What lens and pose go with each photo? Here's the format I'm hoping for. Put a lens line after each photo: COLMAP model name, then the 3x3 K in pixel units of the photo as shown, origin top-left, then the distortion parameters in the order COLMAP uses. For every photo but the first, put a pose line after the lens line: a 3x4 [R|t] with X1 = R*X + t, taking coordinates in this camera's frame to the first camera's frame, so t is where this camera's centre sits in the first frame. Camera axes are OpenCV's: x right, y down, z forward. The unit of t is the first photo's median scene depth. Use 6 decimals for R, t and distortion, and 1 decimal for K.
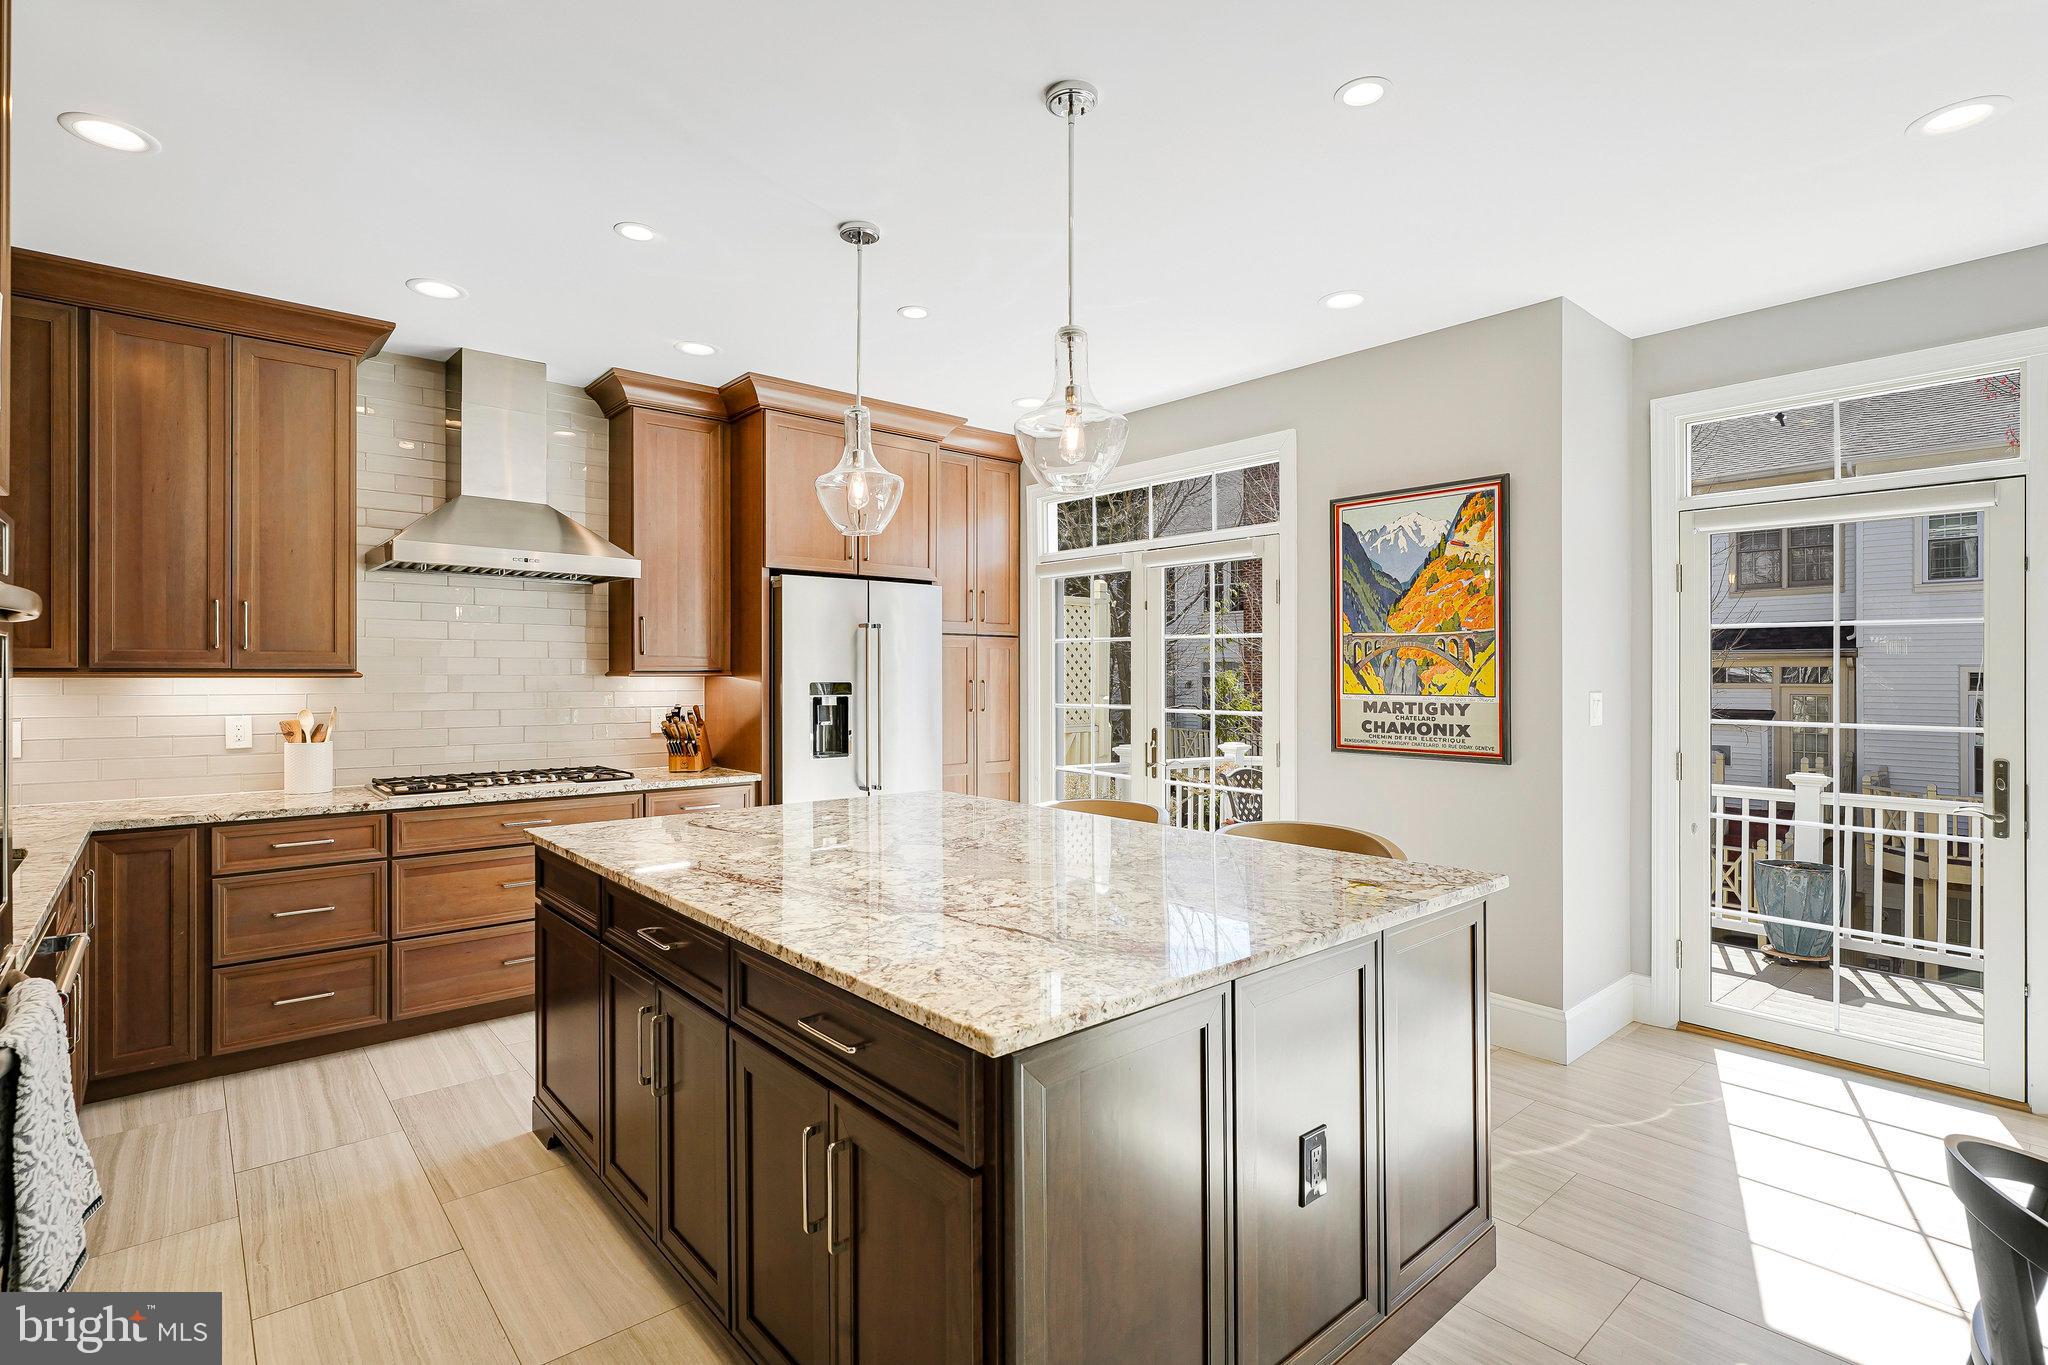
lens RADIAL K [[939.0, 0, 1016.9], [0, 939.0, 677.0], [0, 0, 1]] dist [-0.001882, 0.000564]
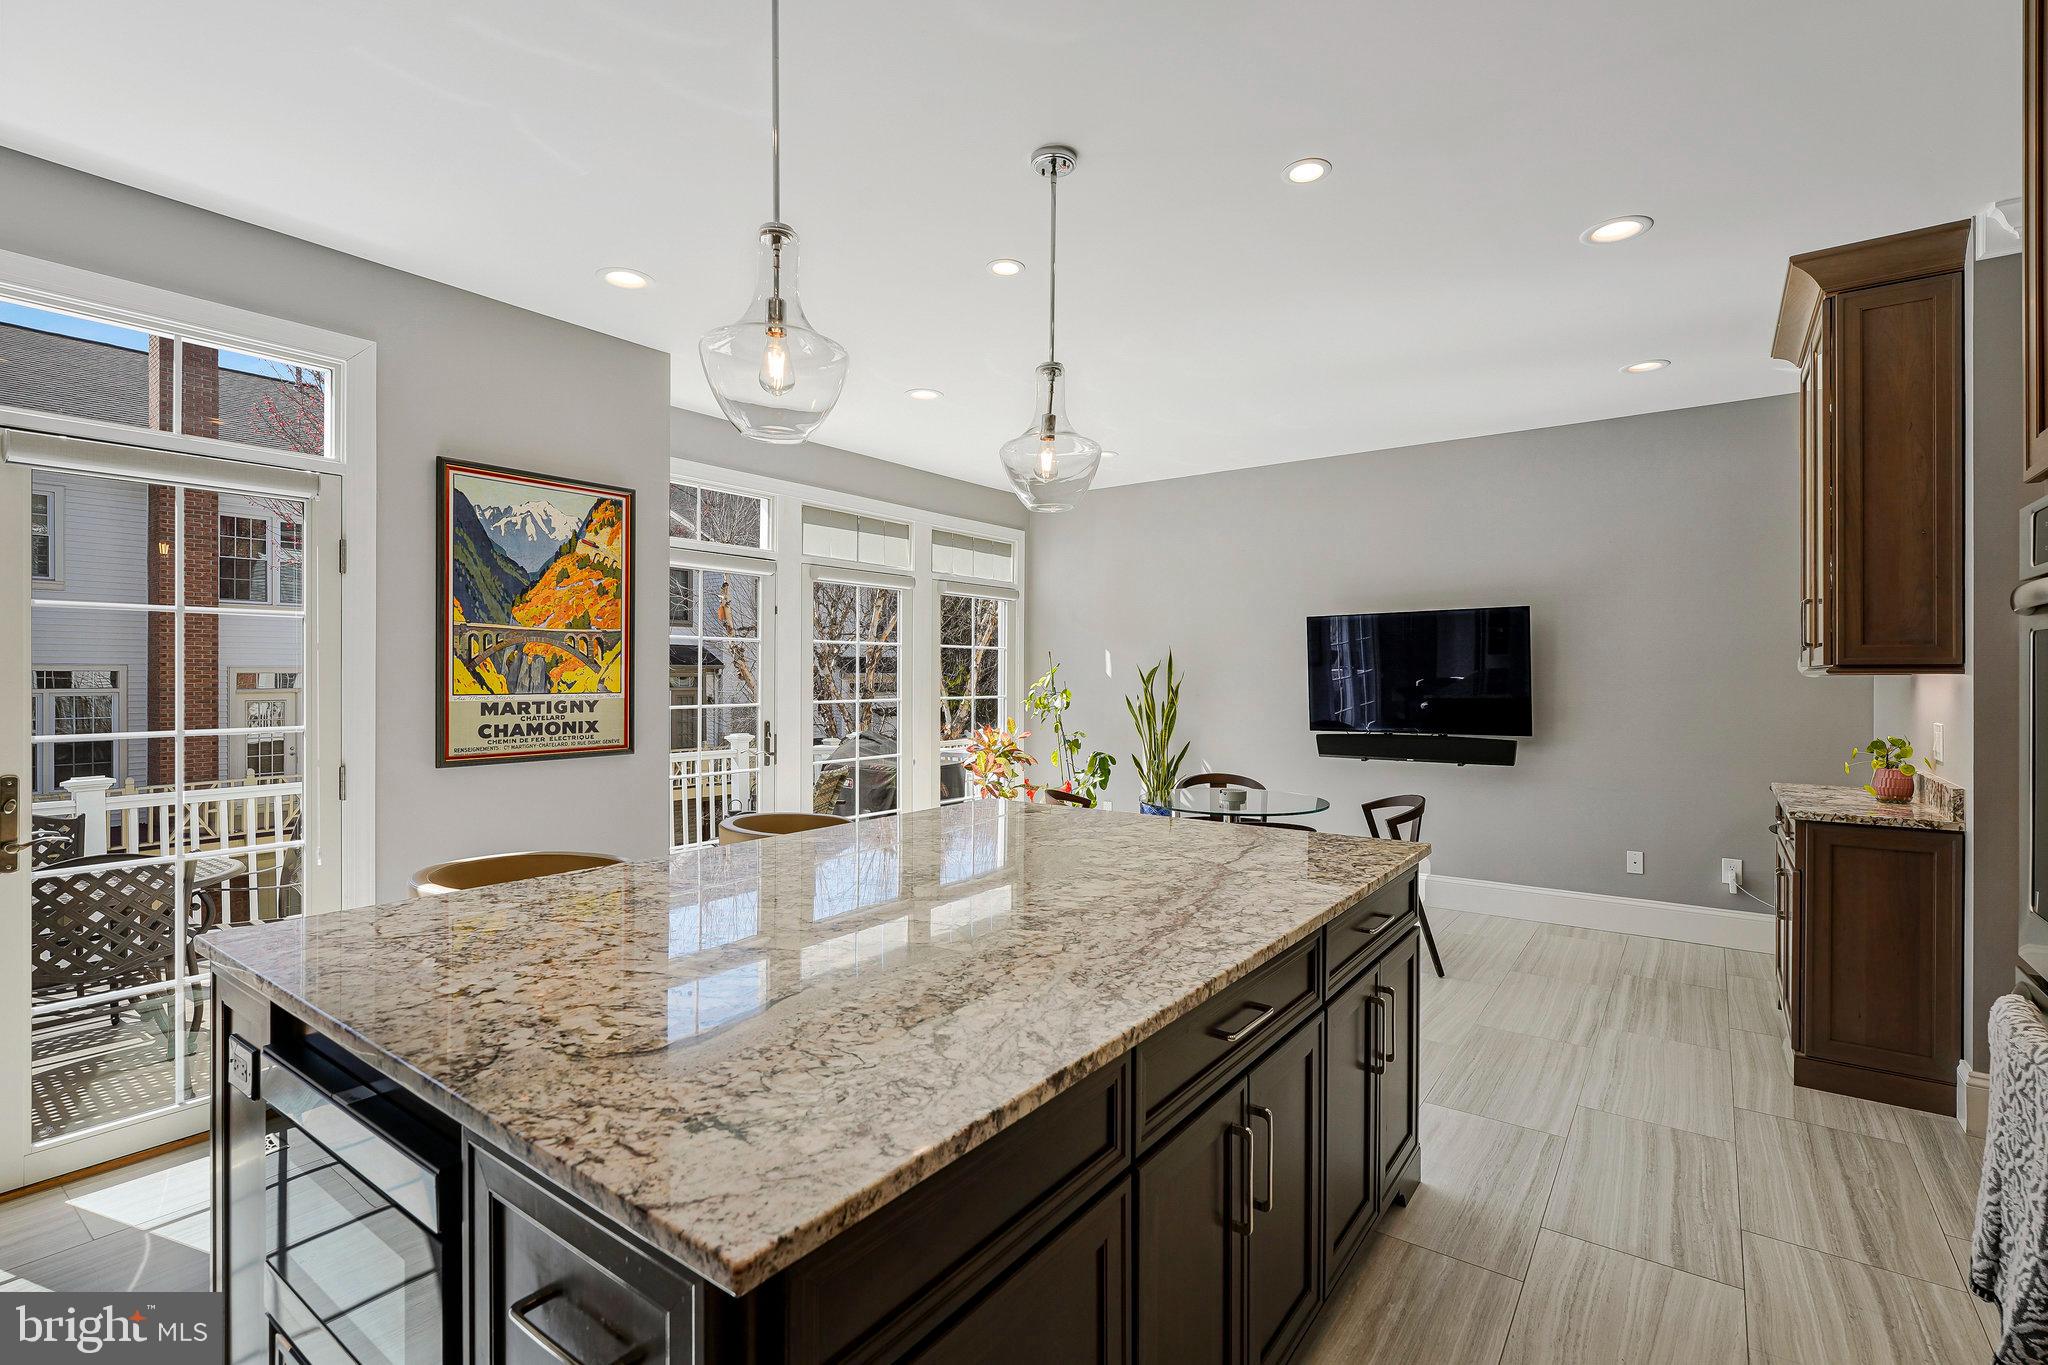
lens RADIAL K [[939.0, 0, 1016.1], [0, 939.0, 669.1], [0, 0, 1]] dist [-0.001882, 0.000564]
pose [[-0.220962, 0.001597, 0.975281, -0.611138], [-0.001869, 0.999996, -0.002061, -0.004307], [-0.975281, -0.002278, -0.220958, 0.752157]]
